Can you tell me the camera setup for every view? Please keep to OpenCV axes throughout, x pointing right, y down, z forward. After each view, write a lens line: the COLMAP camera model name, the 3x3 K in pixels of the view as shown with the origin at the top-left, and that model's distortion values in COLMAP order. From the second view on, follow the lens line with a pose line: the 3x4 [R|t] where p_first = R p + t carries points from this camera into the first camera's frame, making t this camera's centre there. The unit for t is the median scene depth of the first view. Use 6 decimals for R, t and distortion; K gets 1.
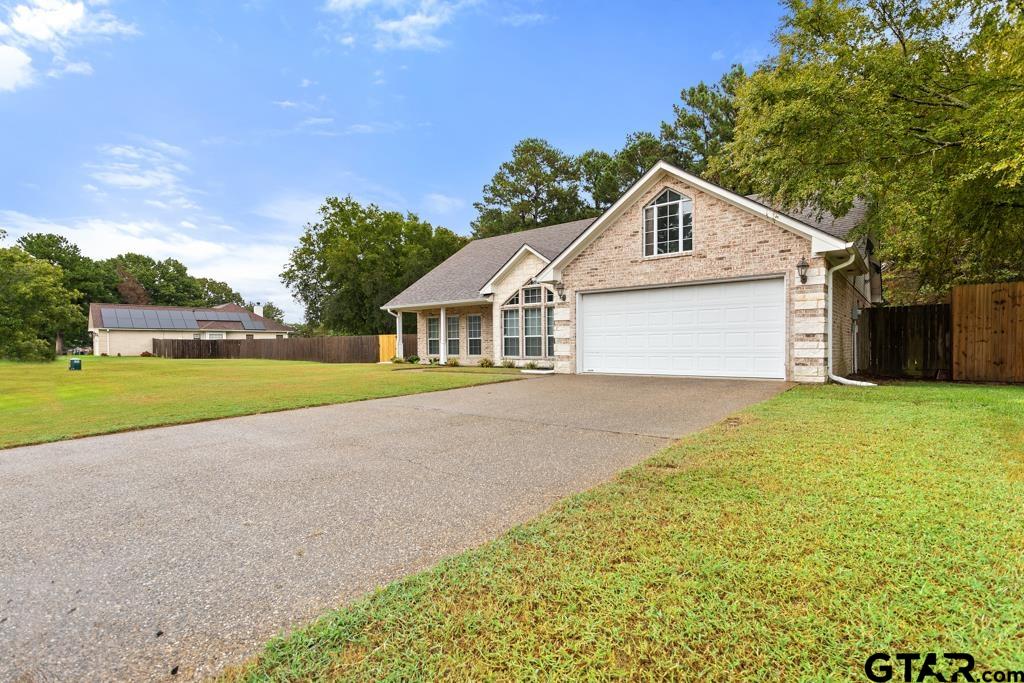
lens RADIAL K [[505.6, 0, 528.8], [0, 505.6, 344.8], [0, 0, 1]] dist [0.000587, -0.000110]
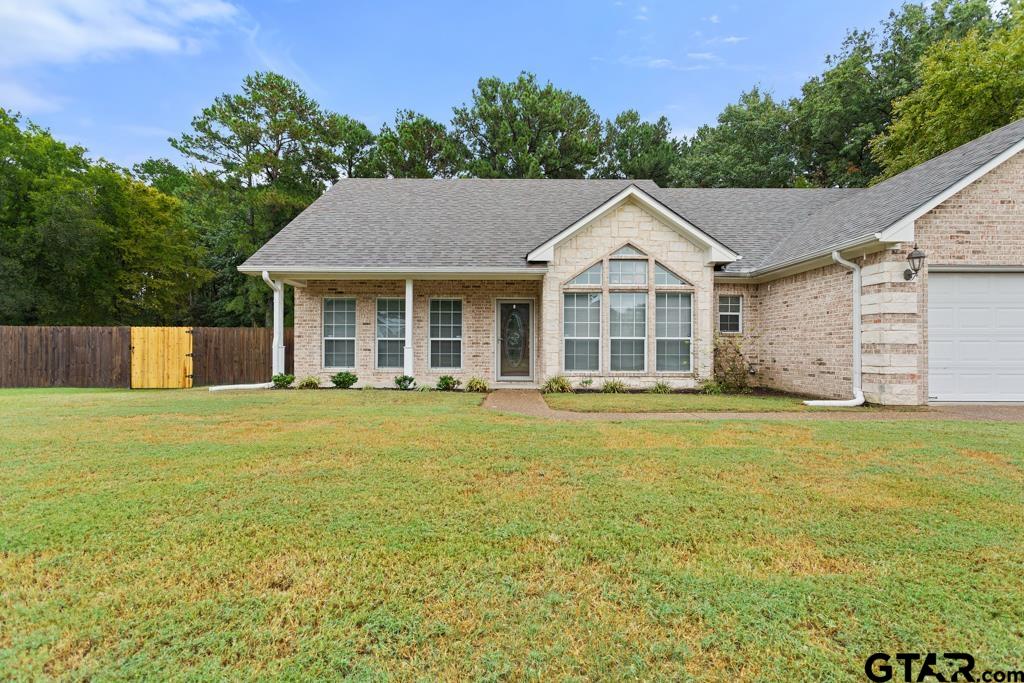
lens RADIAL K [[480.3, 0, 515.3], [0, 480.3, 344.7], [0, 0, 1]] dist [-0.004734, -0.000680]
pose [[0.785058, 0.011550, 0.619315, -0.431399], [-0.009372, 0.999933, -0.006768, -0.003221], [-0.619351, -0.000491, 0.785114, 0.586021]]
